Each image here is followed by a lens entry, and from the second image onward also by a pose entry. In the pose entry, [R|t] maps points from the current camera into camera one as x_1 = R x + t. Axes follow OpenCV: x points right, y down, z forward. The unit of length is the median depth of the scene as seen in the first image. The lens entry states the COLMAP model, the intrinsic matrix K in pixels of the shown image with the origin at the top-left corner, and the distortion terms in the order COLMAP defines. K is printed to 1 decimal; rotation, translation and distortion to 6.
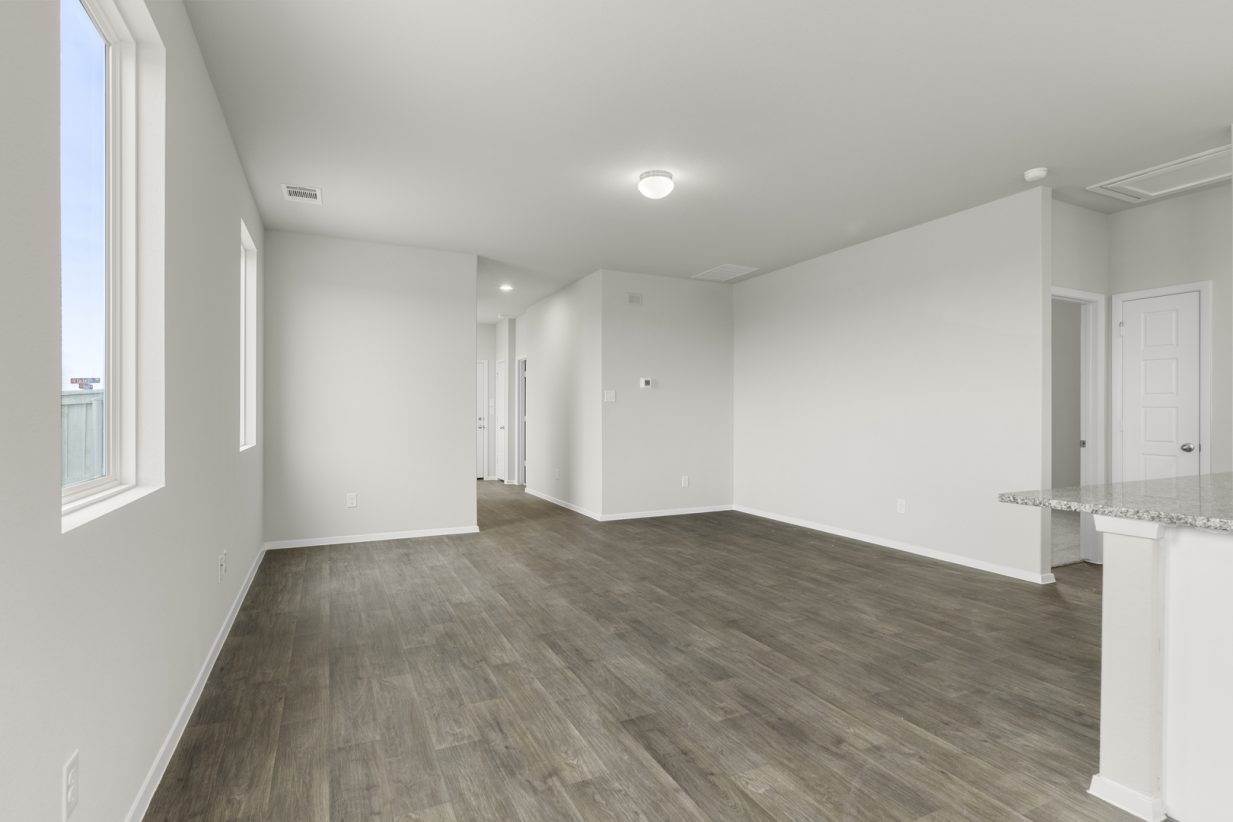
lens RADIAL K [[616.6, 0, 628.2], [0, 616.6, 415.0], [0, 0, 1]] dist [-0.001501, -0.000576]
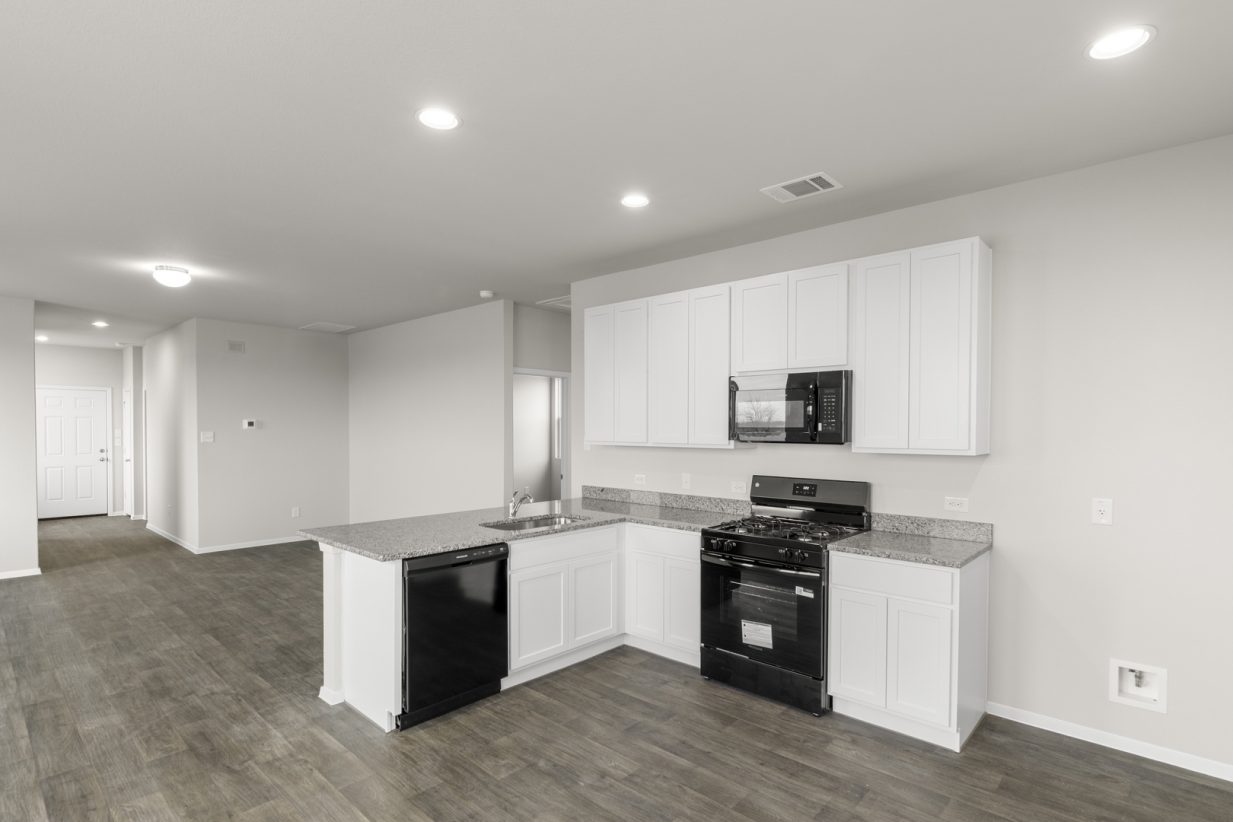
lens RADIAL K [[616.6, 0, 632.0], [0, 616.6, 444.2], [0, 0, 1]] dist [-0.001501, -0.000576]
pose [[0.927387, -0.007861, 0.374021, 0.415979], [-0.001327, 0.999704, 0.024304, -0.073724], [-0.374101, -0.023035, 0.927102, -0.441744]]
